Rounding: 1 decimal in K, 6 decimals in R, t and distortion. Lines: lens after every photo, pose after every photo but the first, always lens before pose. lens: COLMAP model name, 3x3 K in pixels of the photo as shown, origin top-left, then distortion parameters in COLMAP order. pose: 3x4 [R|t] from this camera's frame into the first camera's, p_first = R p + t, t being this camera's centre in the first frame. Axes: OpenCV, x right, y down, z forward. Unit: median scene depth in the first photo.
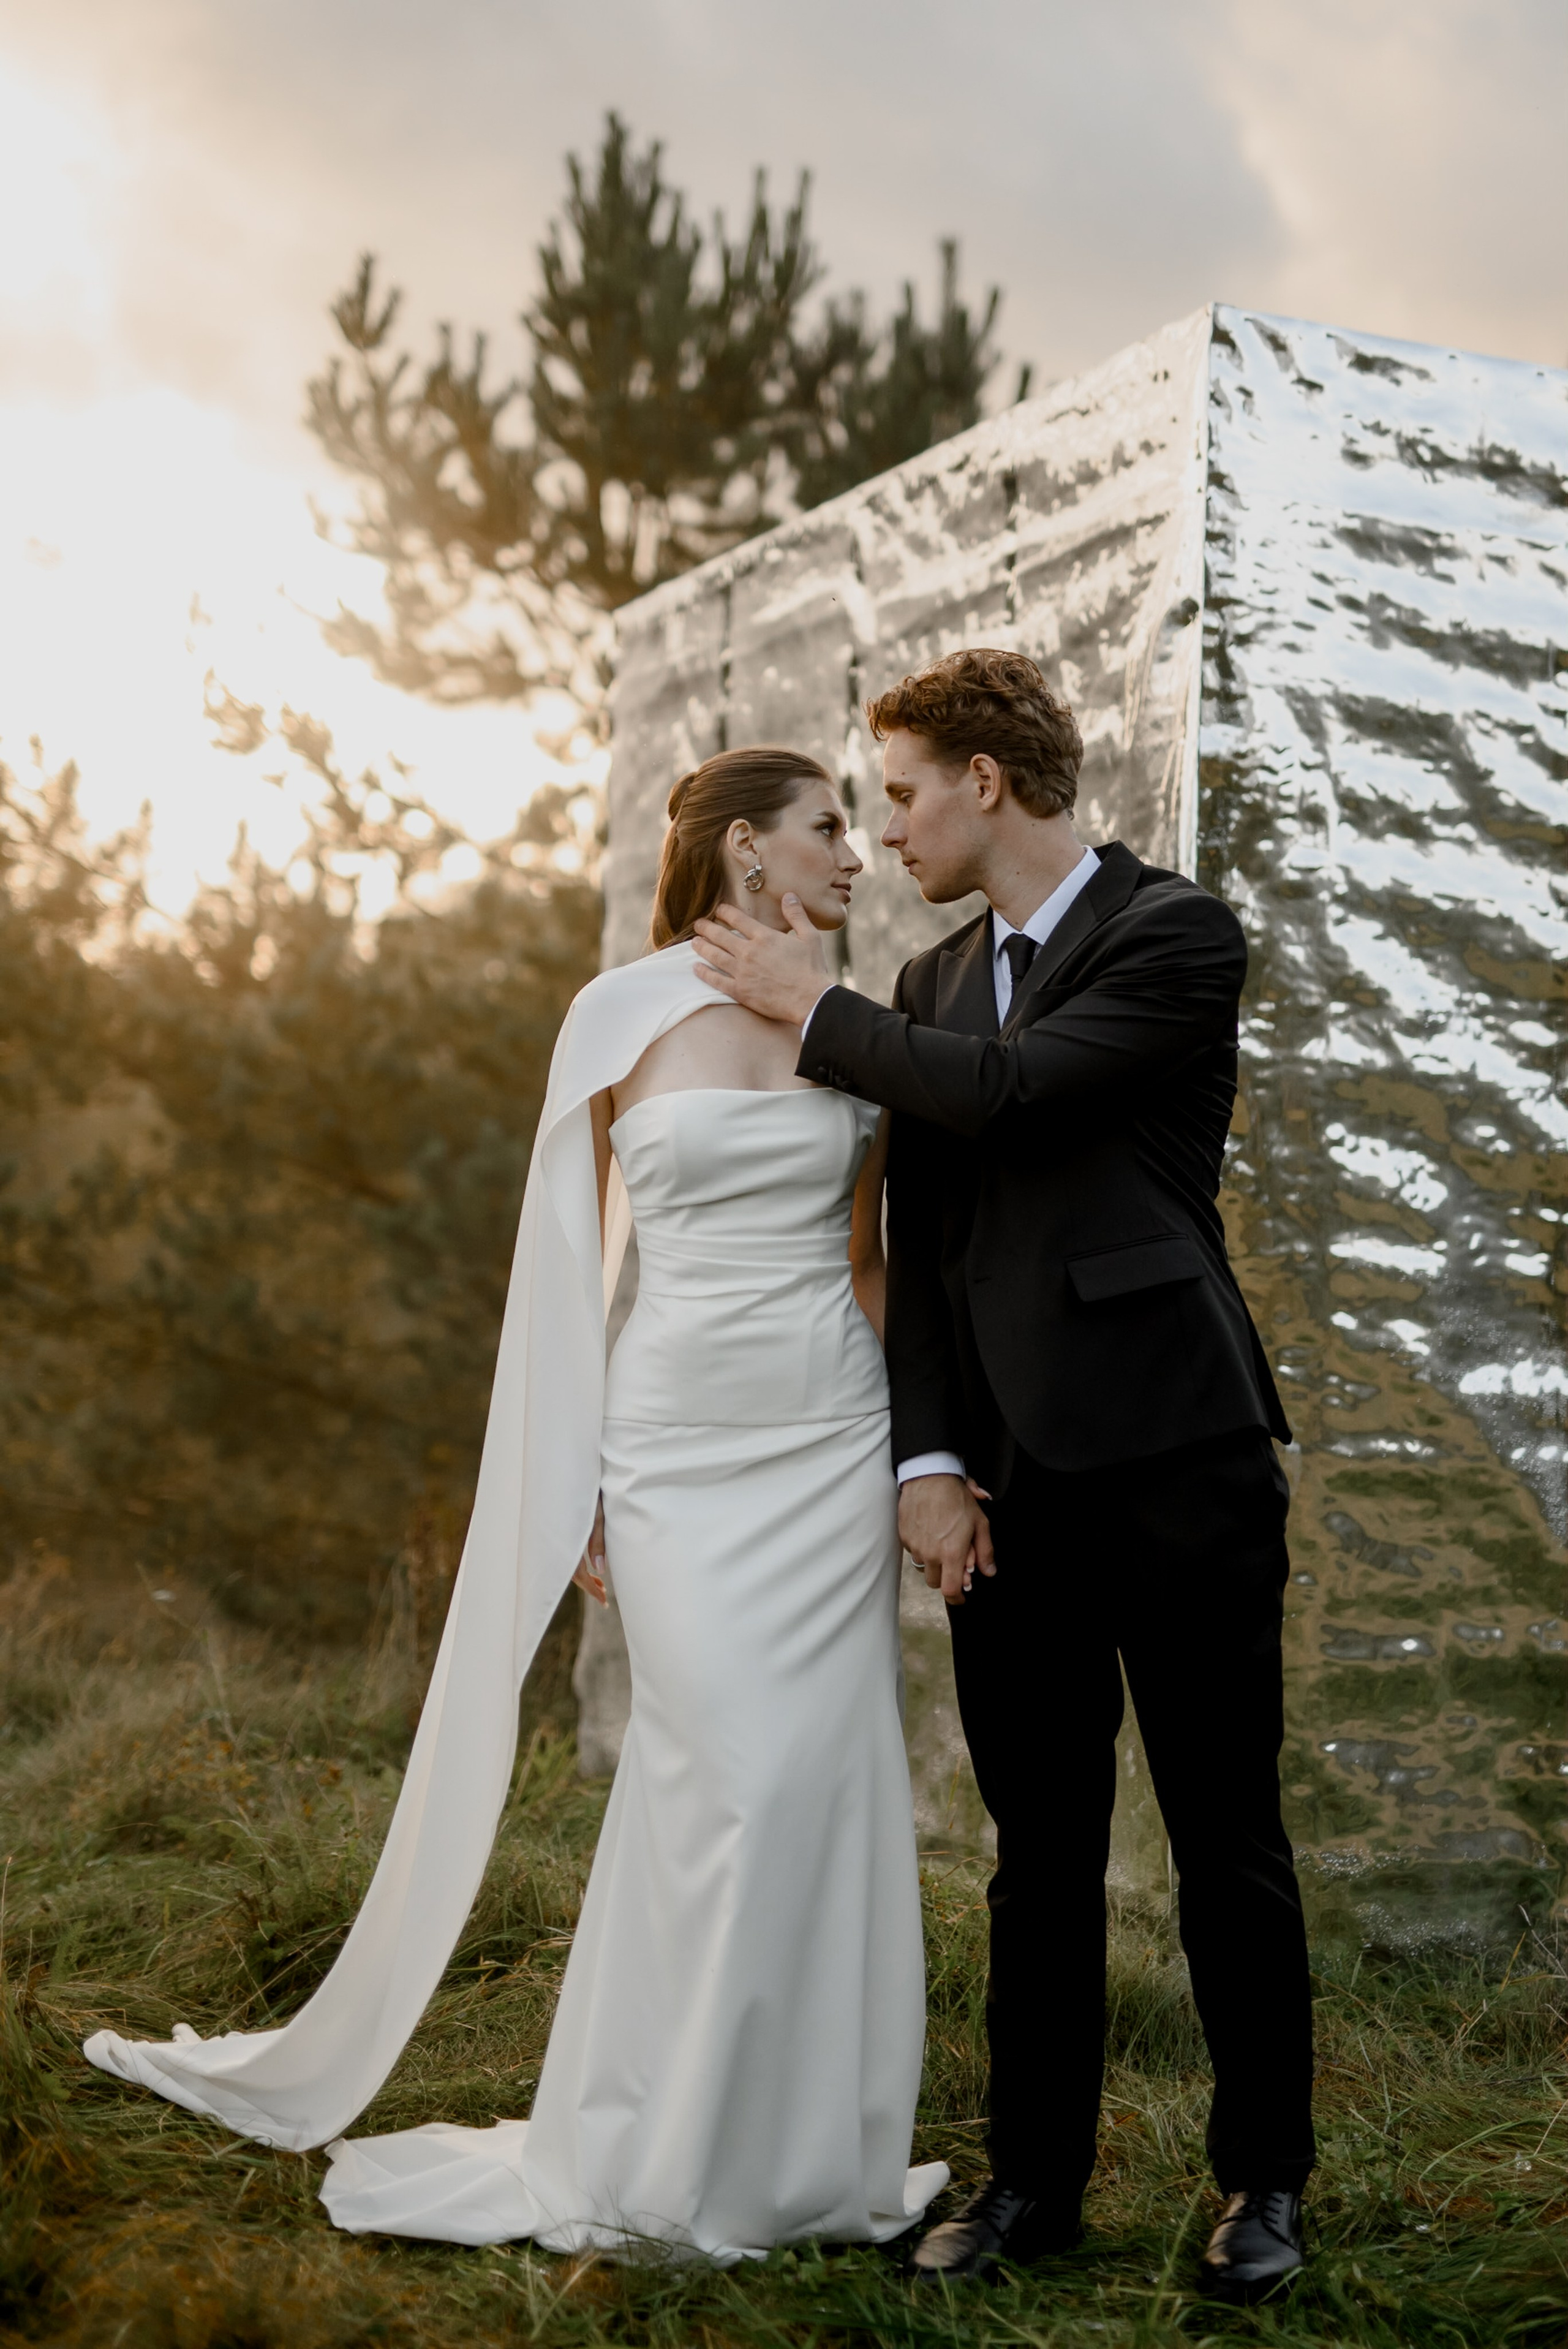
lens RADIAL K [[3335.7, 0, 727.6], [0, 3335.7, 1217.3], [0, 0, 1]] dist [0.013770, 0.020843]
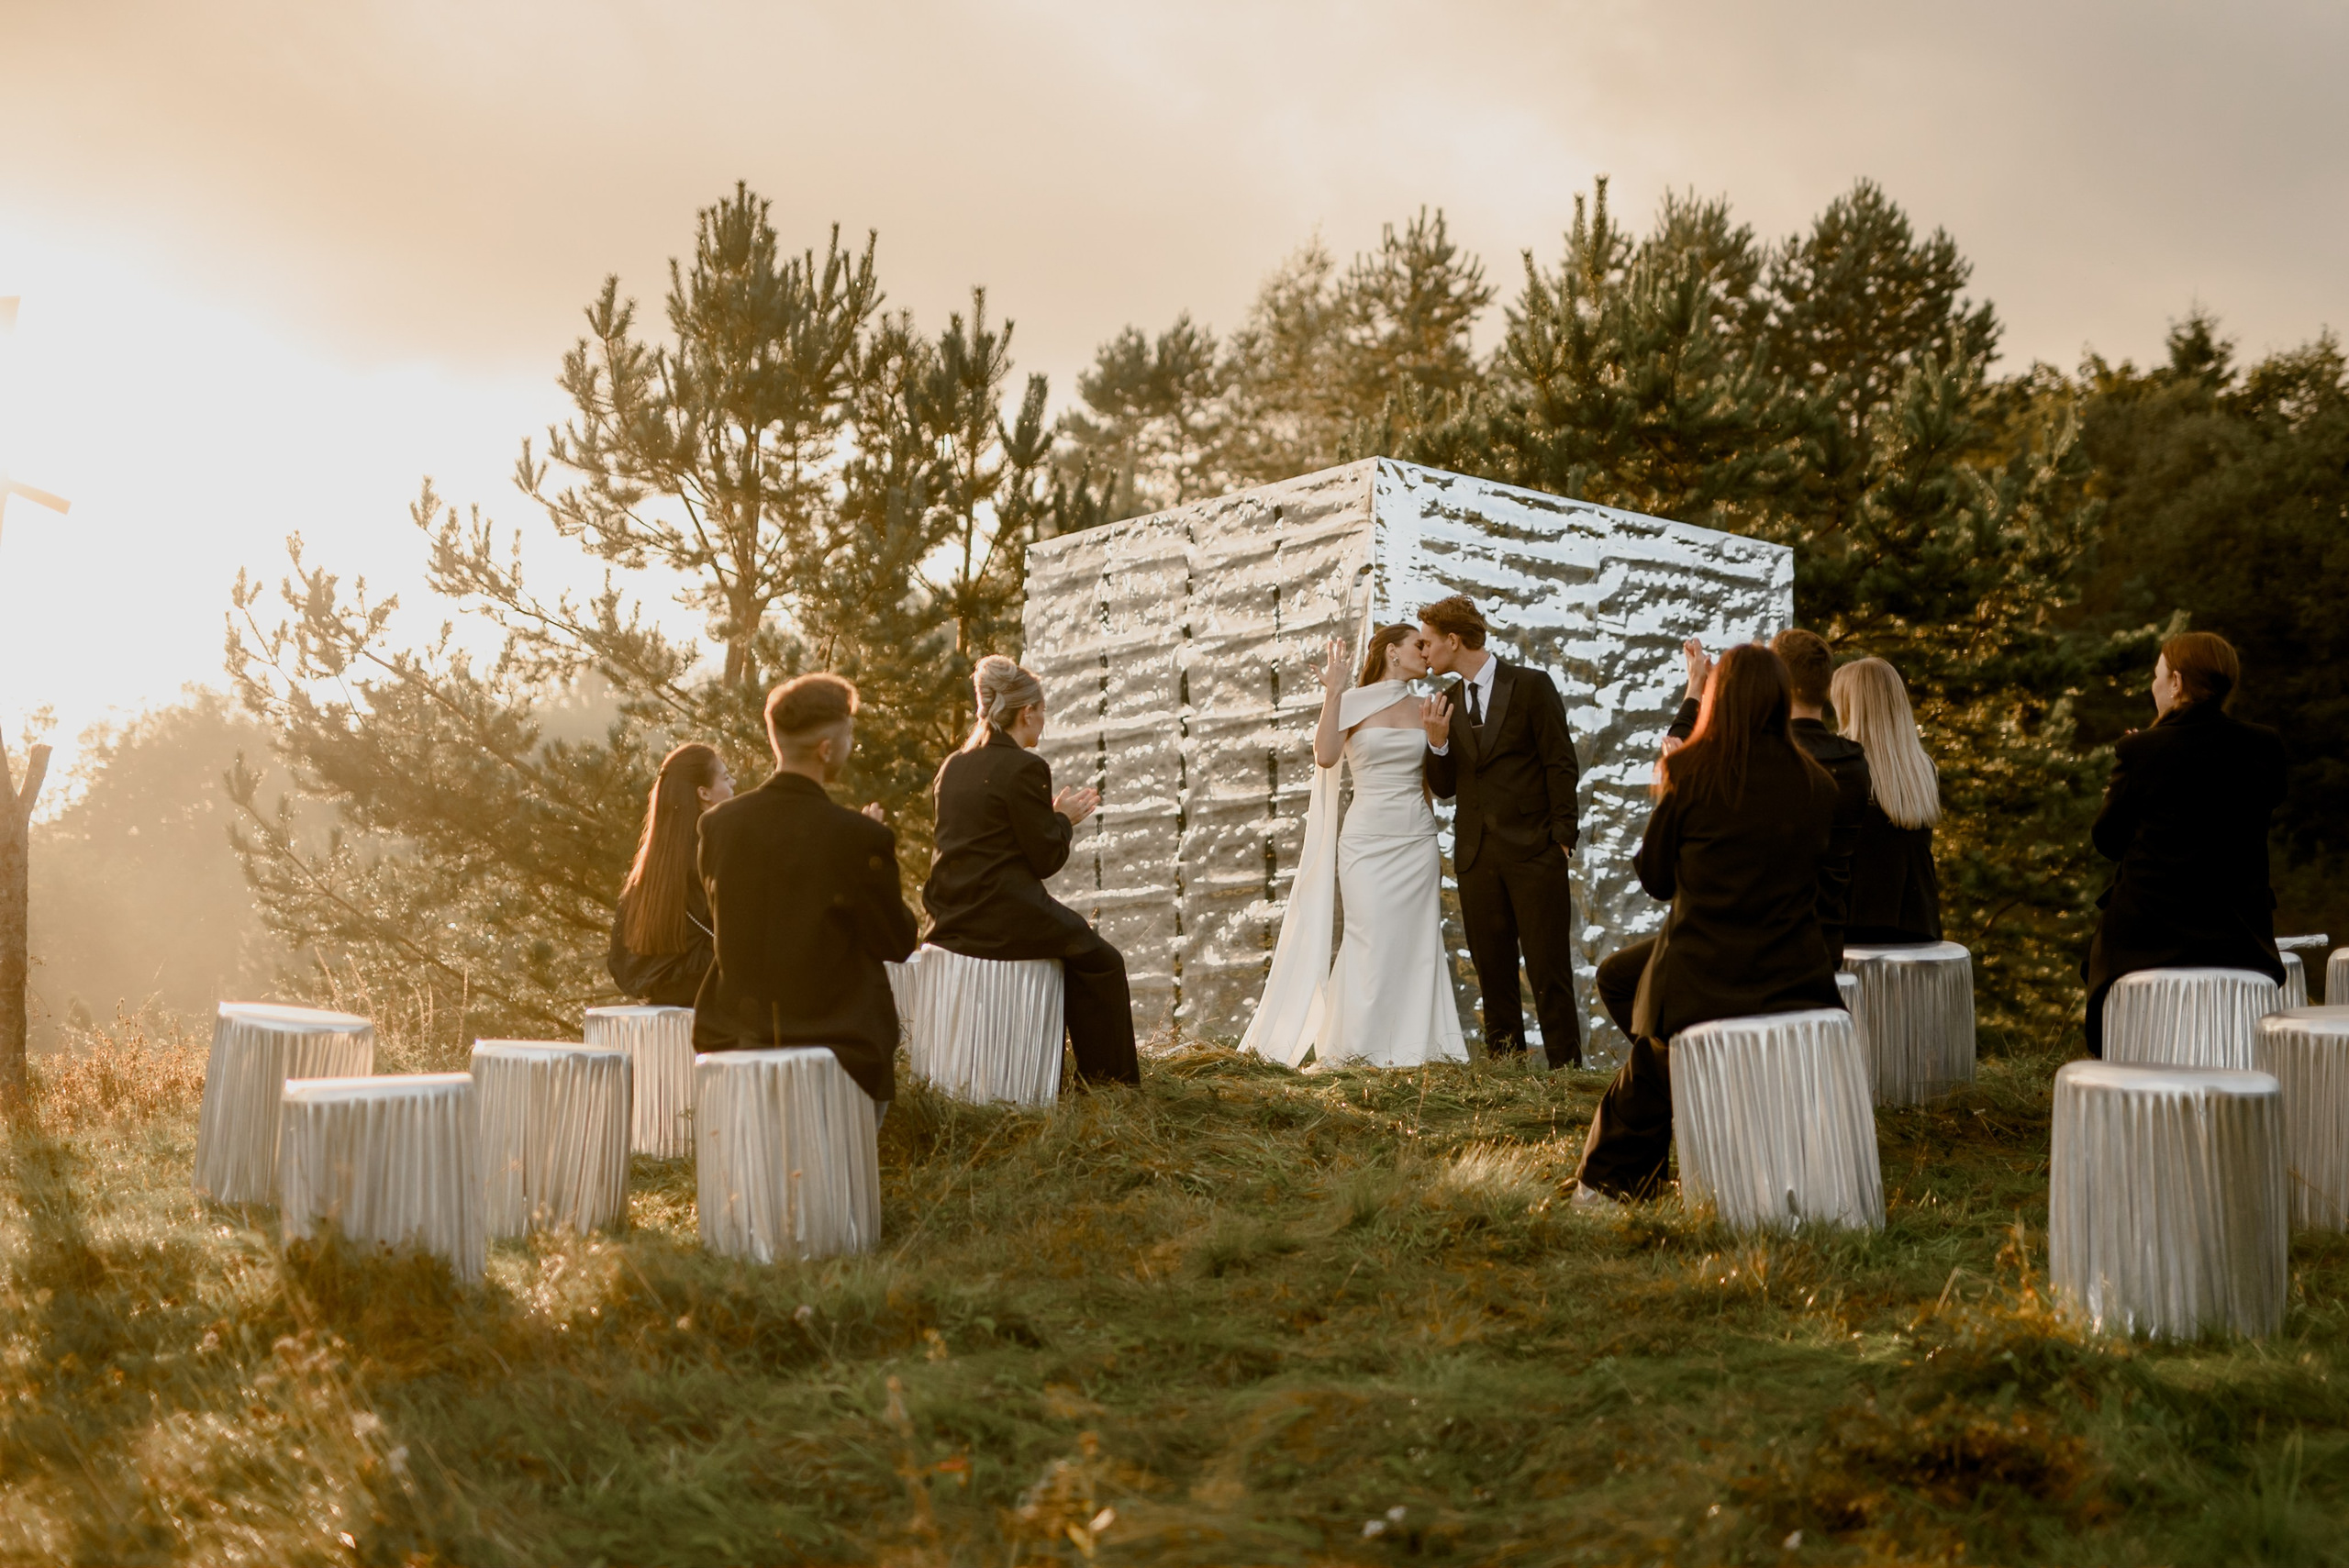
lens RADIAL K [[3350.1, 0, 1147.0], [0, 3350.1, 837.8], [0, 0, 1]] dist [0.012203, 0.039376]
pose [[0.970178, 0.020904, 0.241491, -0.642636], [-0.003926, 0.997499, -0.070575, 0.212534], [-0.242362, 0.067522, 0.967833, -1.463006]]
